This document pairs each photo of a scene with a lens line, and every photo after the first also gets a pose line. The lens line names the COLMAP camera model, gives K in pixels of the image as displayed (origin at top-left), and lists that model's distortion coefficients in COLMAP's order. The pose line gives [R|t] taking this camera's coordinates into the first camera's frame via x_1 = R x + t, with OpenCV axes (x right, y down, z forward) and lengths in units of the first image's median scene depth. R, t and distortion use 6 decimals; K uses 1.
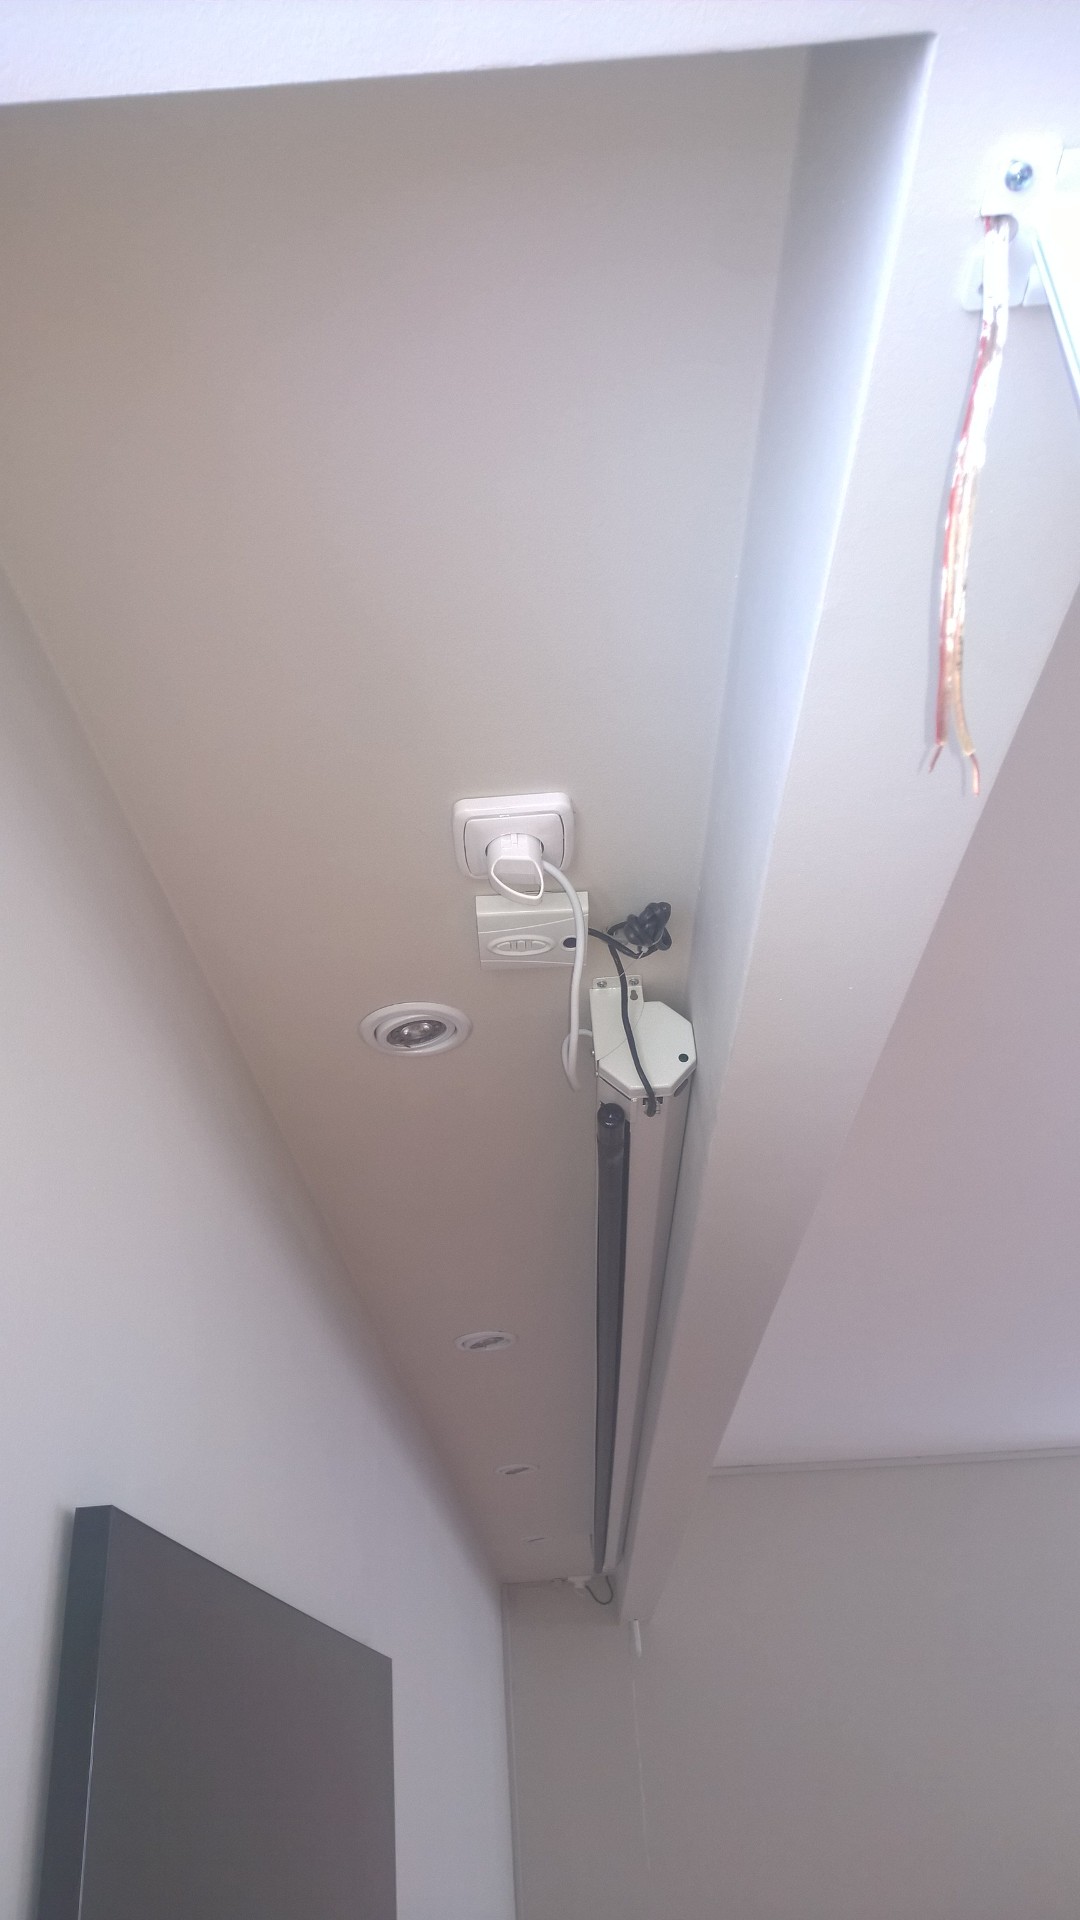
lens RADIAL K [[1428.3, 0, 540.0], [0, 1428.3, 960.0], [0, 0, 1]] dist [0.129768, -0.126471]
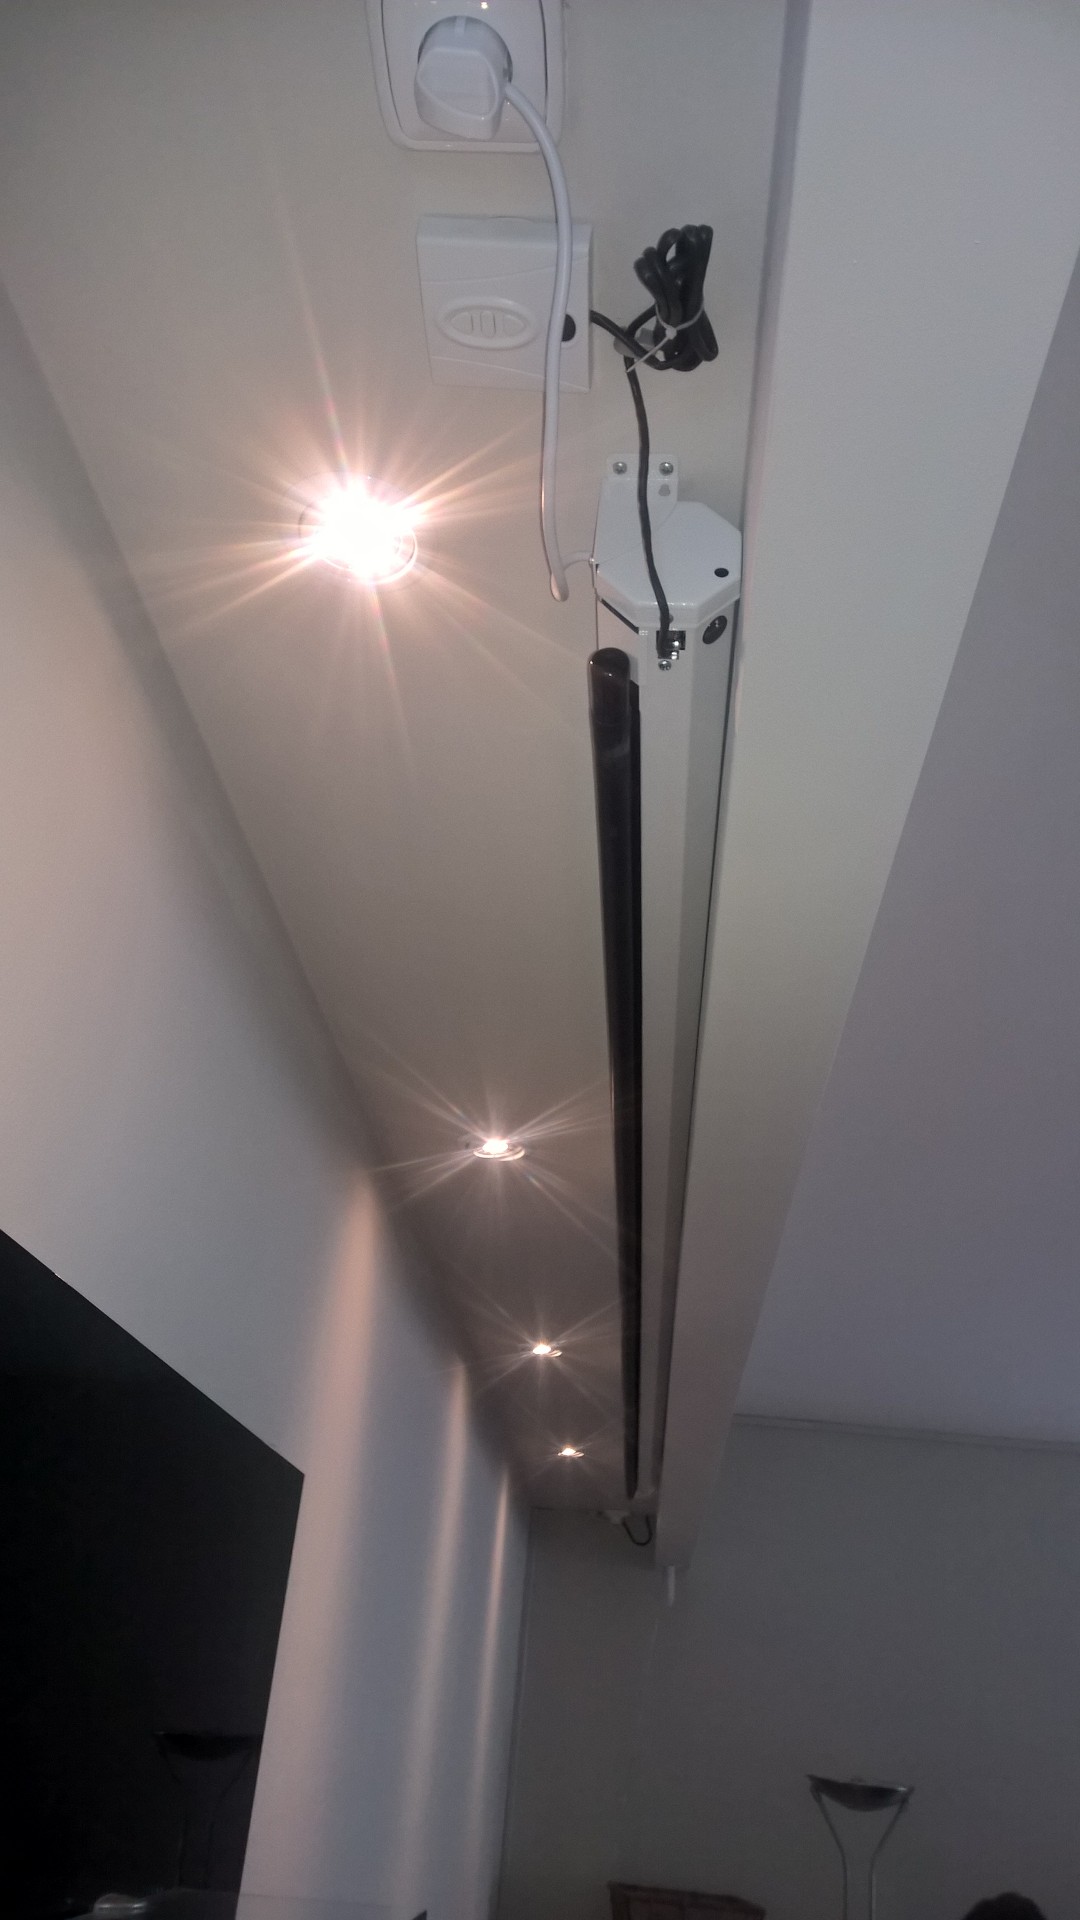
lens RADIAL K [[1428.3, 0, 540.0], [0, 1428.3, 960.0], [0, 0, 1]] dist [0.129768, -0.126471]
pose [[0.987205, 0.118113, -0.107127, 0.107840], [-0.117939, 0.992989, 0.007981, 0.250982], [0.107319, 0.004755, 0.994213, 0.301247]]
